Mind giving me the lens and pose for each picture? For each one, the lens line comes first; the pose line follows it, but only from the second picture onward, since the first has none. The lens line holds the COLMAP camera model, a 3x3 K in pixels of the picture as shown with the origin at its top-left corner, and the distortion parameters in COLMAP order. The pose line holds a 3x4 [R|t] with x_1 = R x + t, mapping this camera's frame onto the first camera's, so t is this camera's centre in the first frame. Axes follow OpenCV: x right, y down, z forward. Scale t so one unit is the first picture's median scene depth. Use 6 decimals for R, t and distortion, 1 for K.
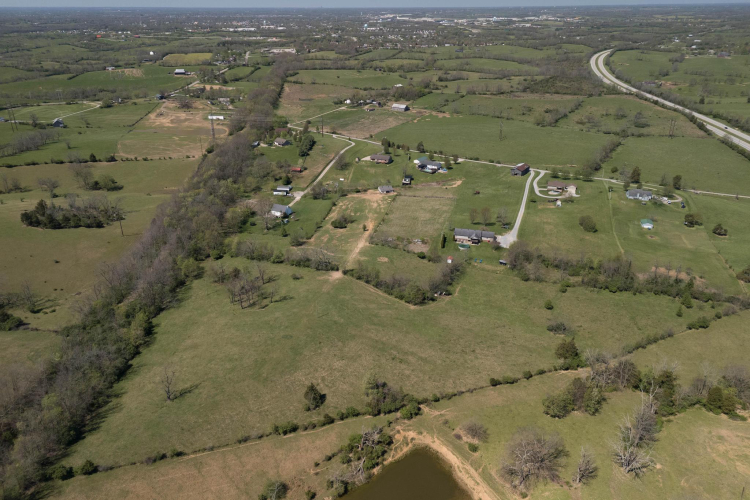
lens RADIAL K [[548.2, 0, 371.4], [0, 548.2, 232.6], [0, 0, 1]] dist [0.071200, -0.063636]
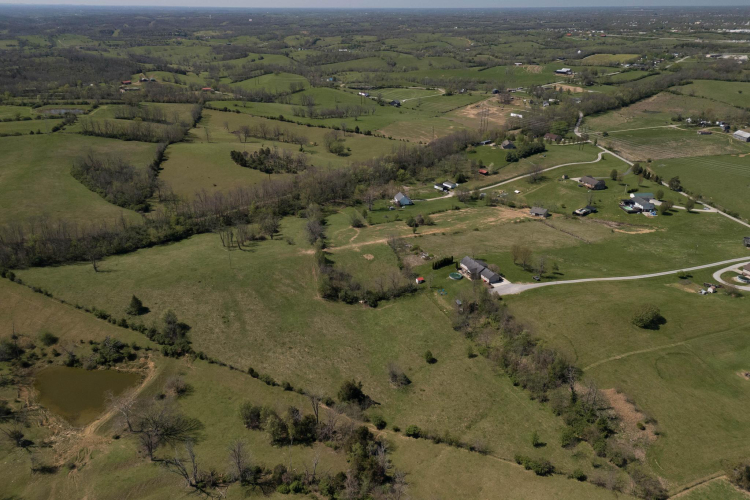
lens RADIAL K [[548.2, 0, 371.4], [0, 548.2, 232.6], [0, 0, 1]] dist [0.071200, -0.063636]
pose [[0.666745, 0.286211, -0.688139, 0.417034], [-0.285030, 0.951054, 0.119394, -0.068093], [0.688629, 0.116535, 0.715689, 0.160078]]
